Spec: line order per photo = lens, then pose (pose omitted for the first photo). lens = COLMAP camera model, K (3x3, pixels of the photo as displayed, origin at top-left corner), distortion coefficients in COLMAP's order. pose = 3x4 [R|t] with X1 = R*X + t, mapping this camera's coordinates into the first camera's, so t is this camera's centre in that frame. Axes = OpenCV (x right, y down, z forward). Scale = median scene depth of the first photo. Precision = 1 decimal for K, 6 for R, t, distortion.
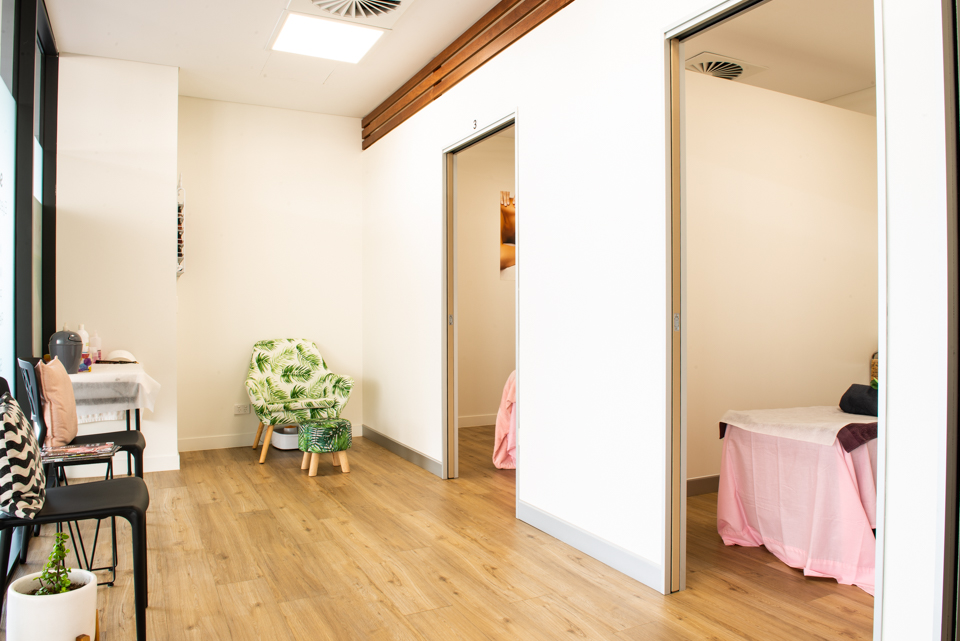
lens RADIAL K [[673.5, 0, 476.6], [0, 673.5, 321.4], [0, 0, 1]] dist [-0.037910, -0.000855]
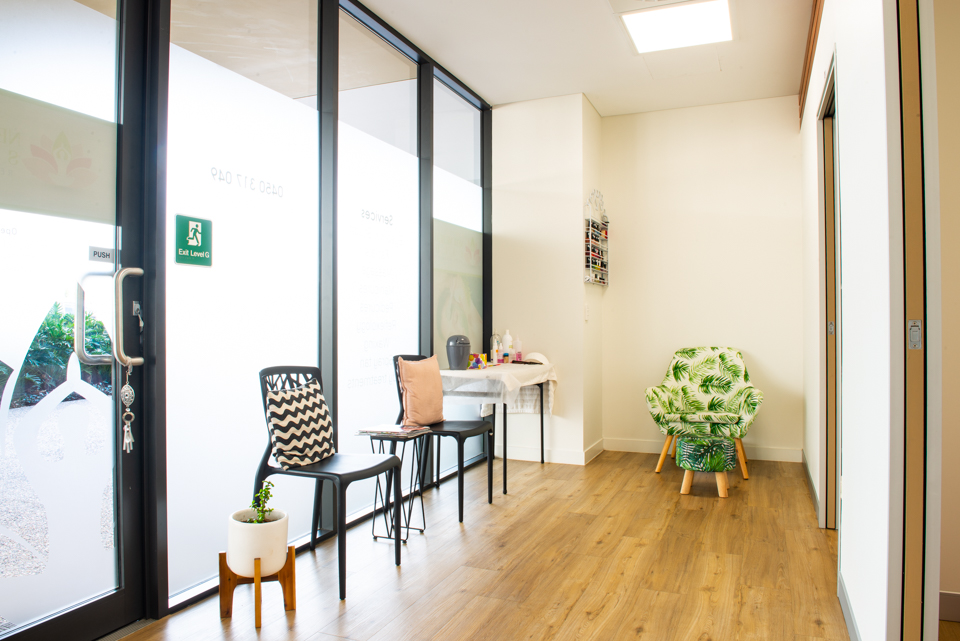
lens RADIAL K [[673.5, 0, 476.6], [0, 673.5, 321.4], [0, 0, 1]] dist [-0.037910, -0.000855]
pose [[0.642871, -0.001126, -0.765973, 0.285005], [-0.006191, 0.999959, -0.006667, -0.002228], [0.765949, 0.009028, 0.642838, 0.174414]]
